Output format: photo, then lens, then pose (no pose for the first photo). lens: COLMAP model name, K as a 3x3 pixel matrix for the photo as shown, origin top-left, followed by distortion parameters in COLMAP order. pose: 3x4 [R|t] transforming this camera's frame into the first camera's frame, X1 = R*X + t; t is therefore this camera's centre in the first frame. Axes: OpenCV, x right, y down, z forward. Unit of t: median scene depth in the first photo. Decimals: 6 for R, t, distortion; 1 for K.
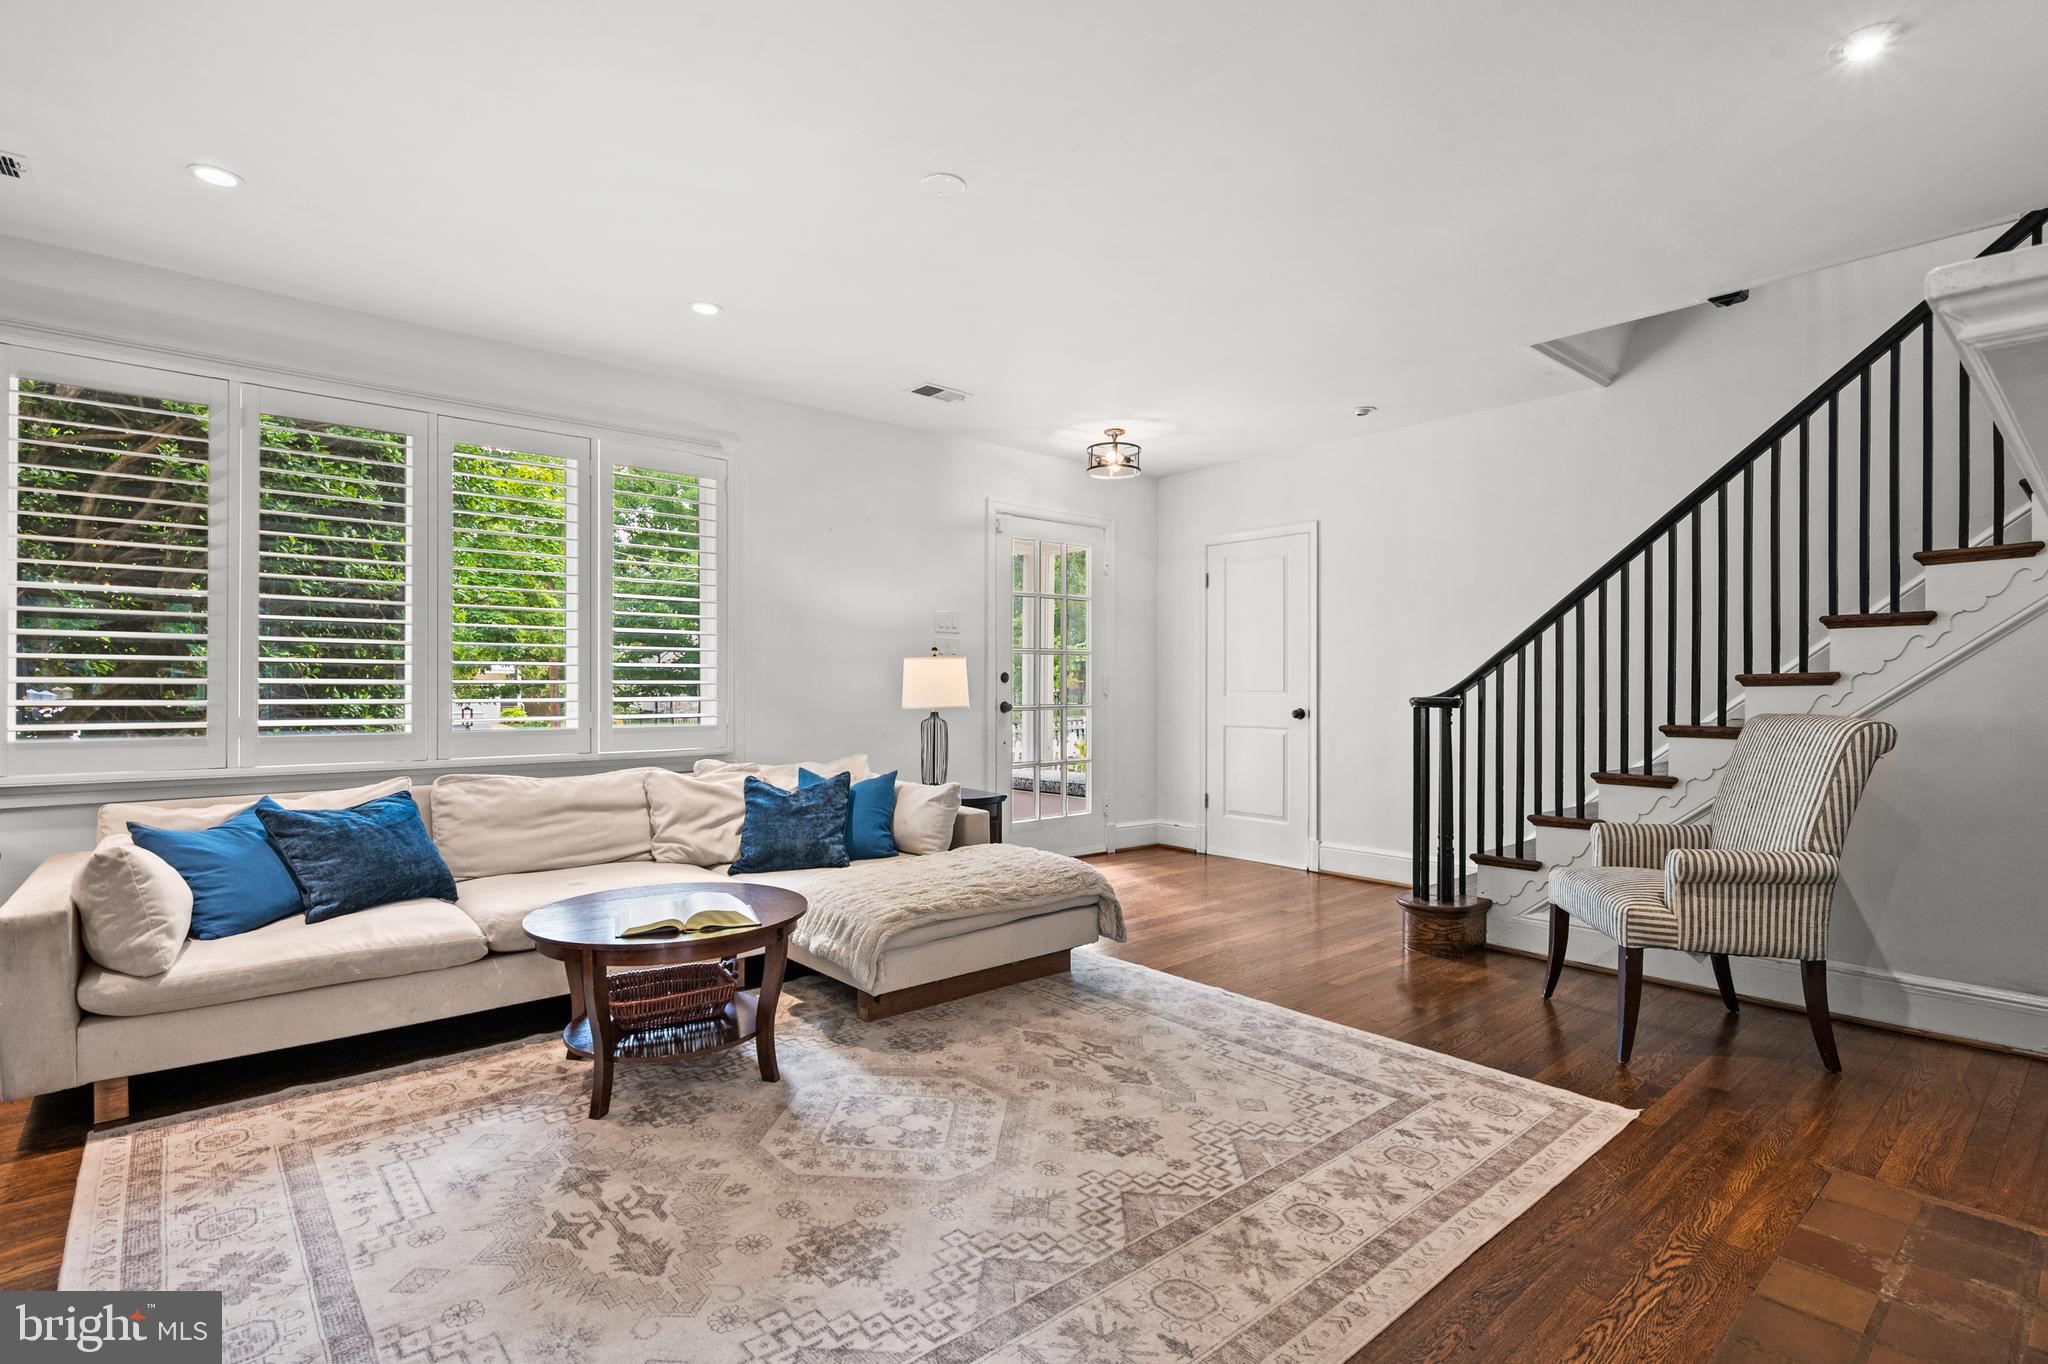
lens RADIAL K [[960.6, 0, 1018.3], [0, 960.6, 696.1], [0, 0, 1]] dist [0.000640, -0.000828]
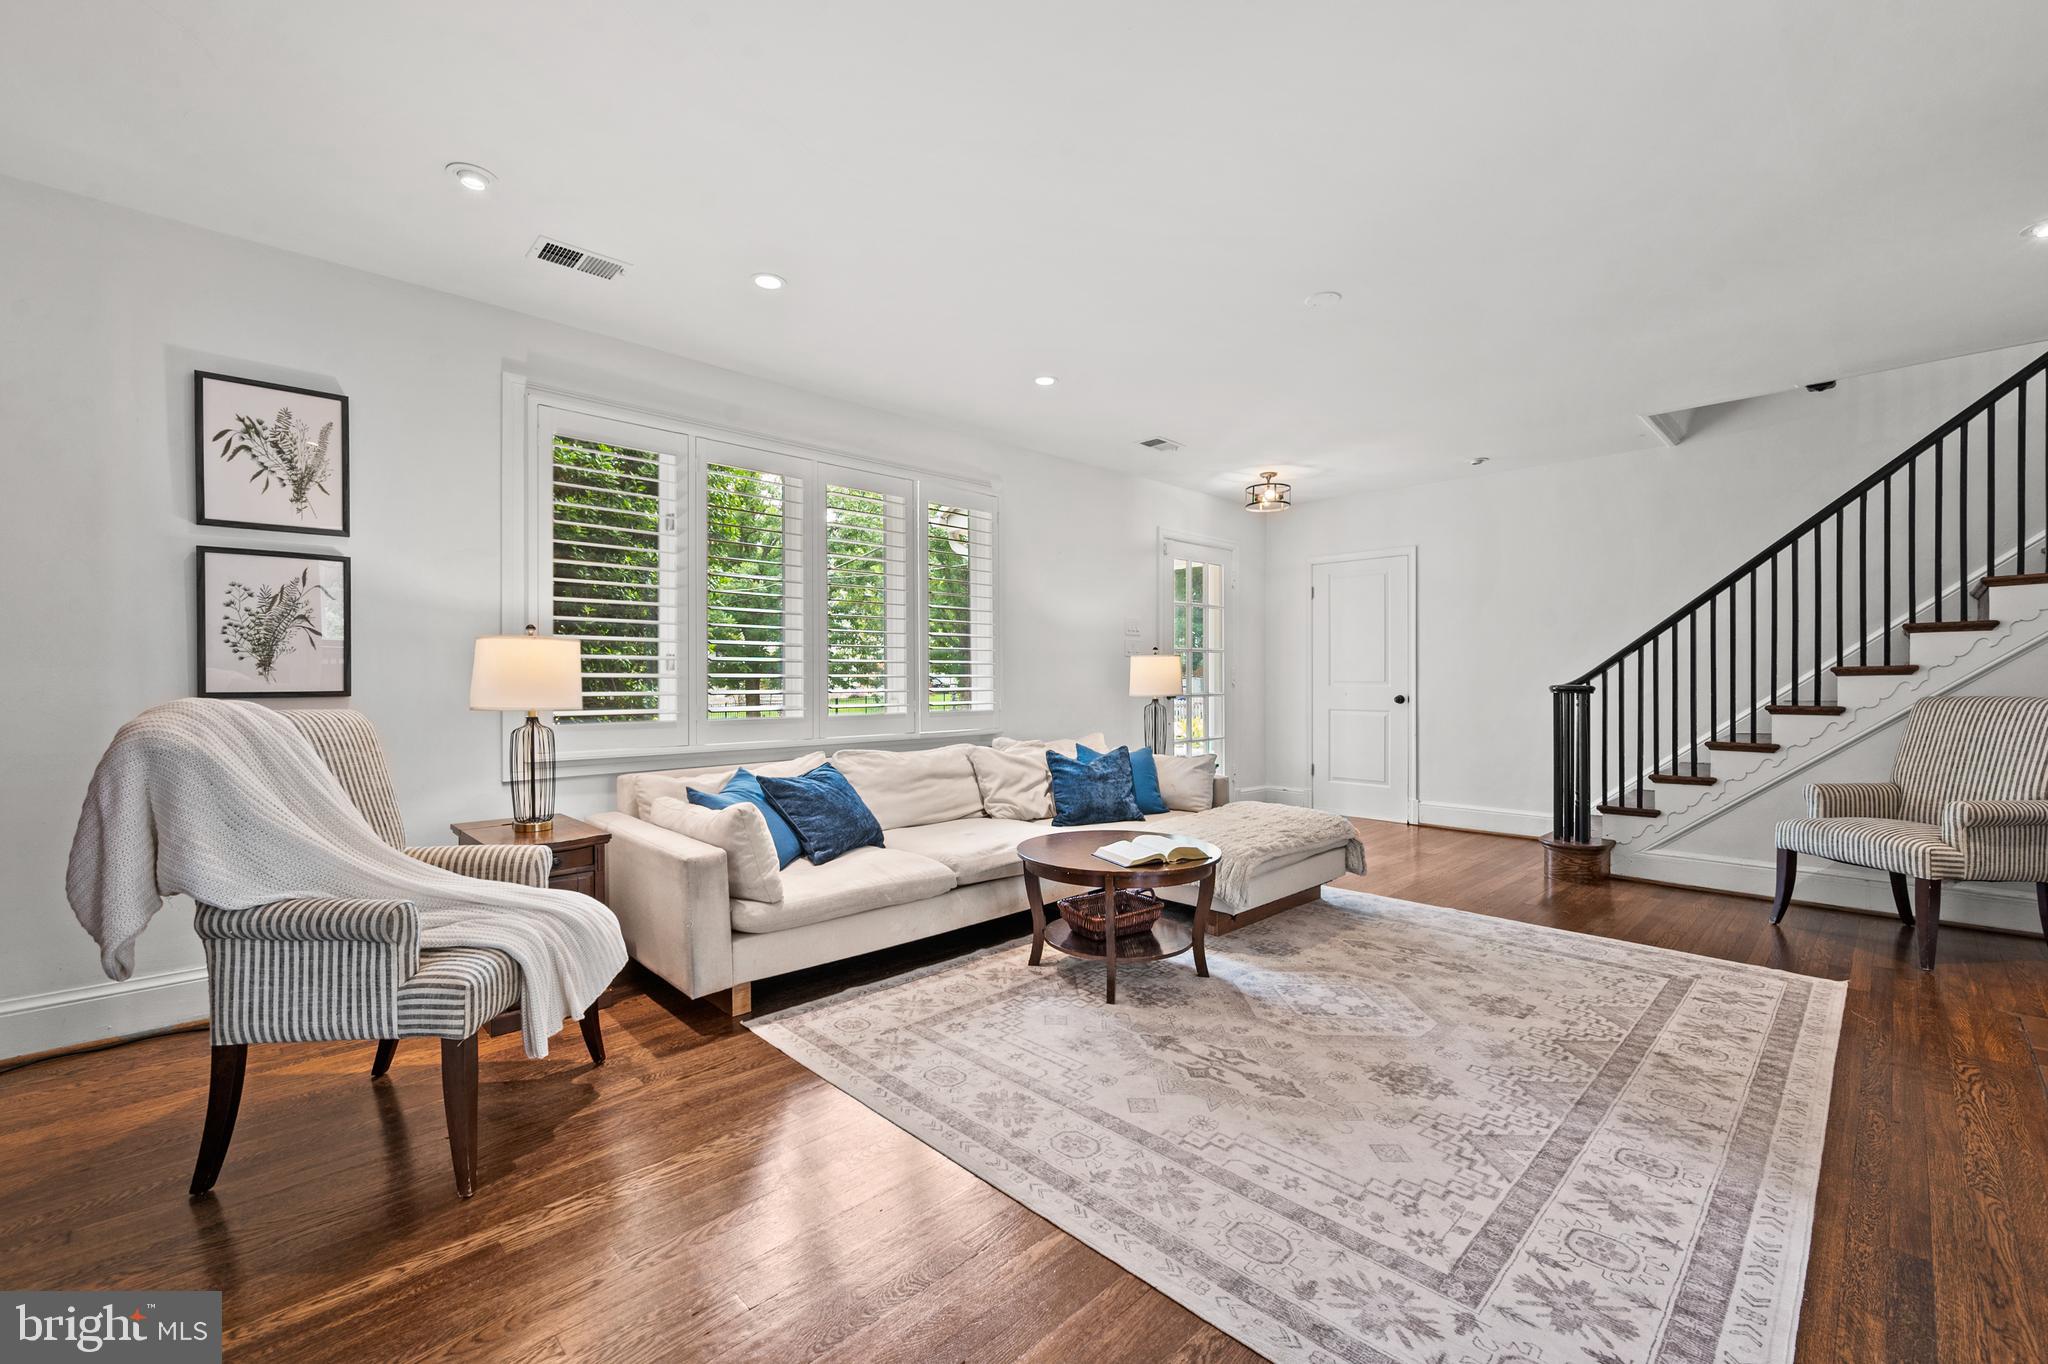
lens RADIAL K [[827.4, 0, 1022.2], [0, 827.4, 689.2], [0, 0, 1]] dist [0.002718, -0.000690]
pose [[0.998635, -0.004327, 0.052043, -0.560353], [0.004240, 0.999989, 0.001788, 0.002249], [-0.052050, -0.001565, 0.998643, -0.122497]]
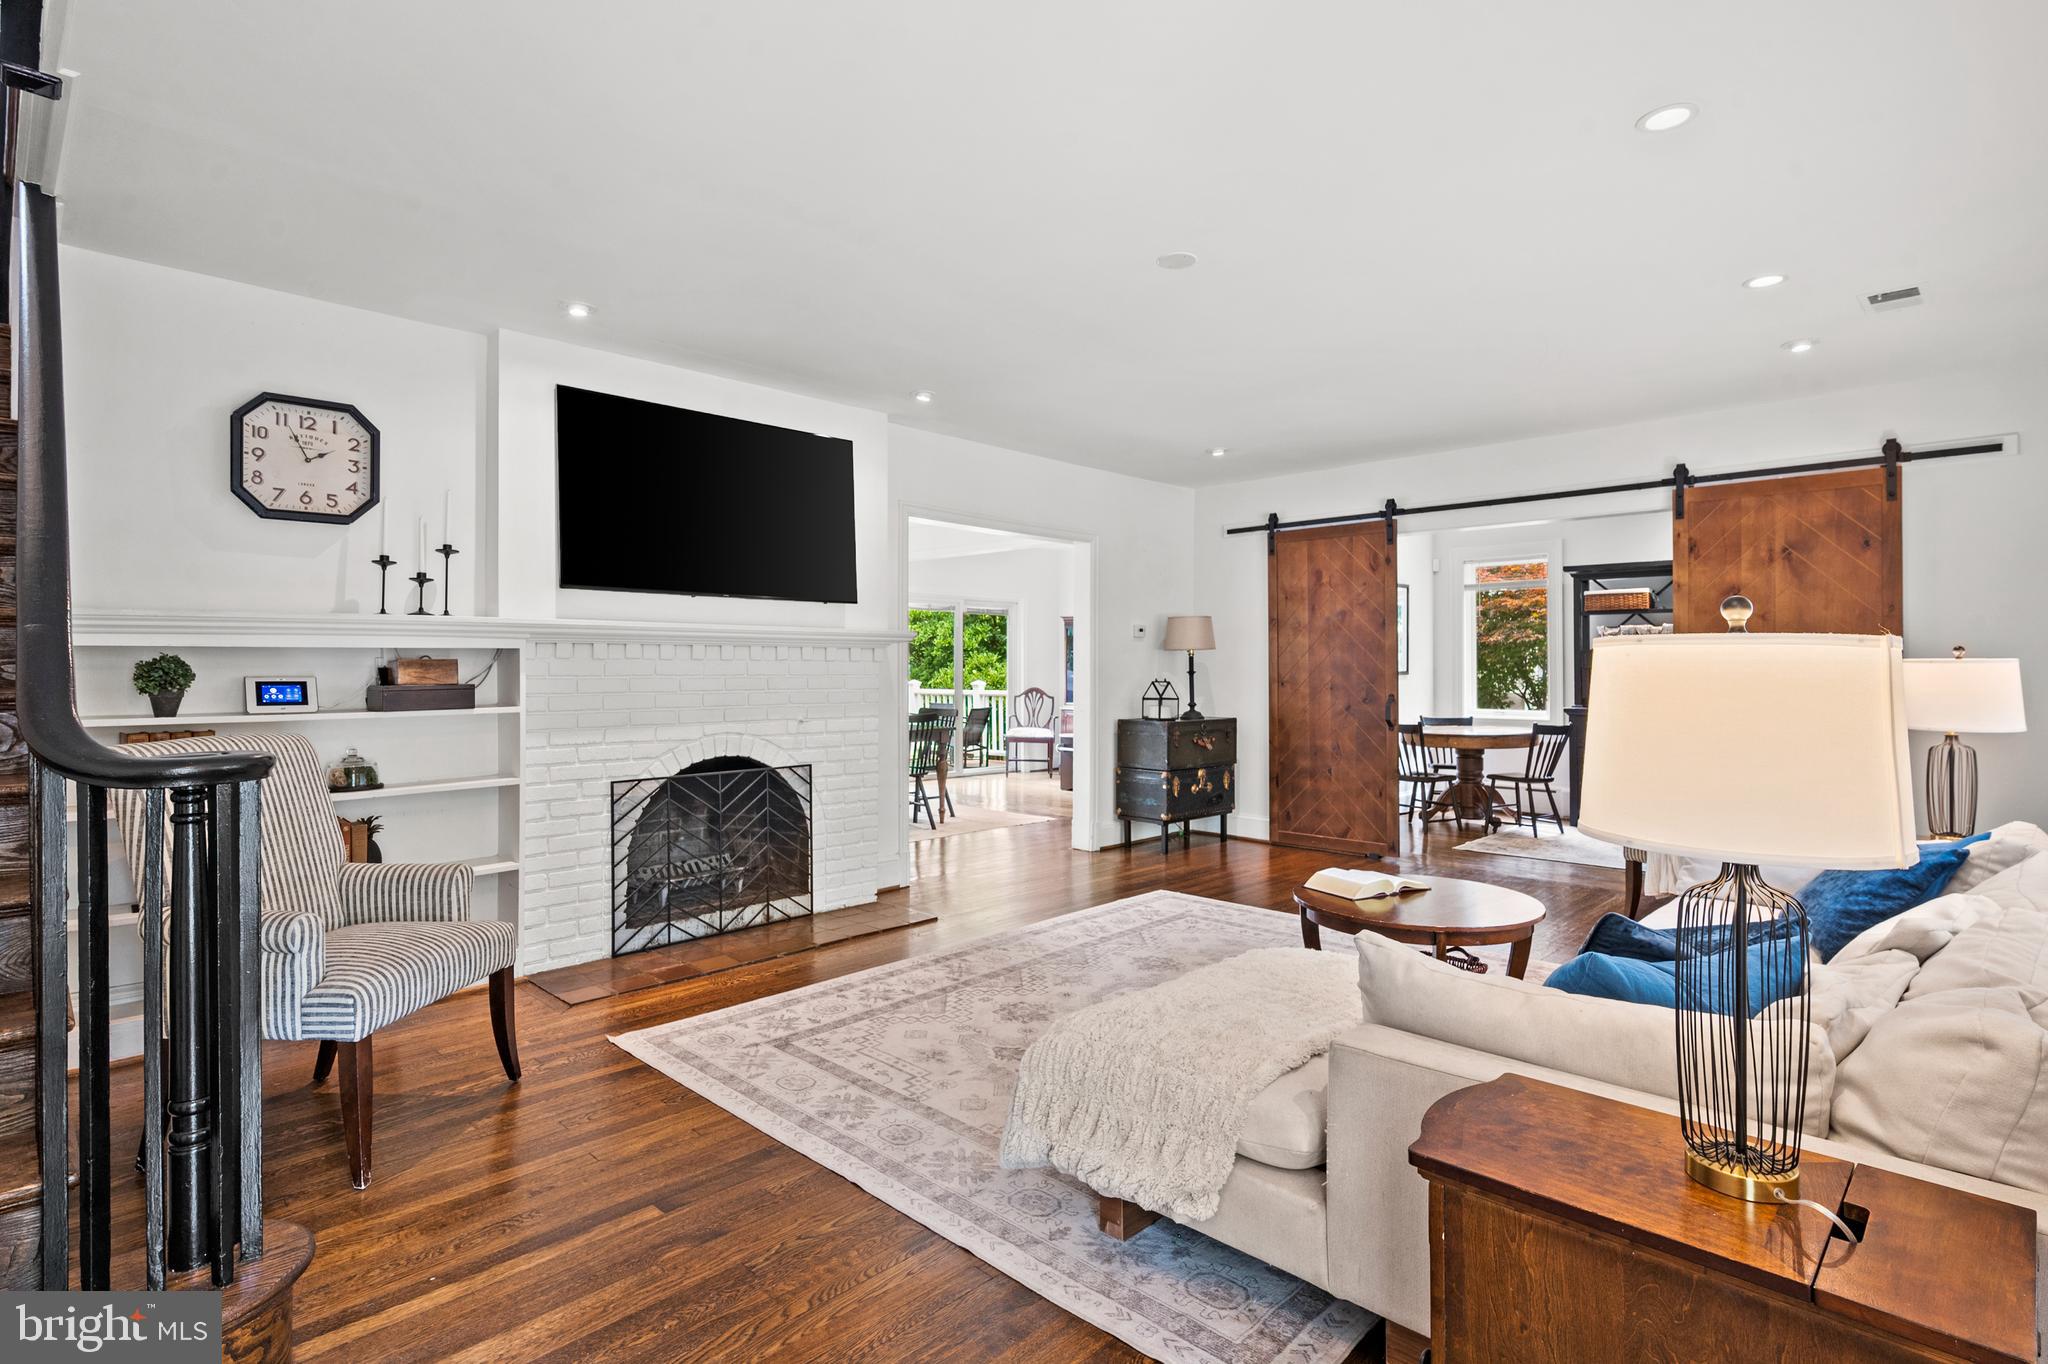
lens RADIAL K [[1009.2, 0, 1014.0], [0, 1009.2, 668.5], [0, 0, 1]] dist [0.002245, -0.001225]
pose [[-0.996638, -0.003535, -0.081852, 0.212943], [-0.004538, 0.999917, 0.012080, -0.060582], [0.081803, 0.012411, -0.996571, 2.181109]]
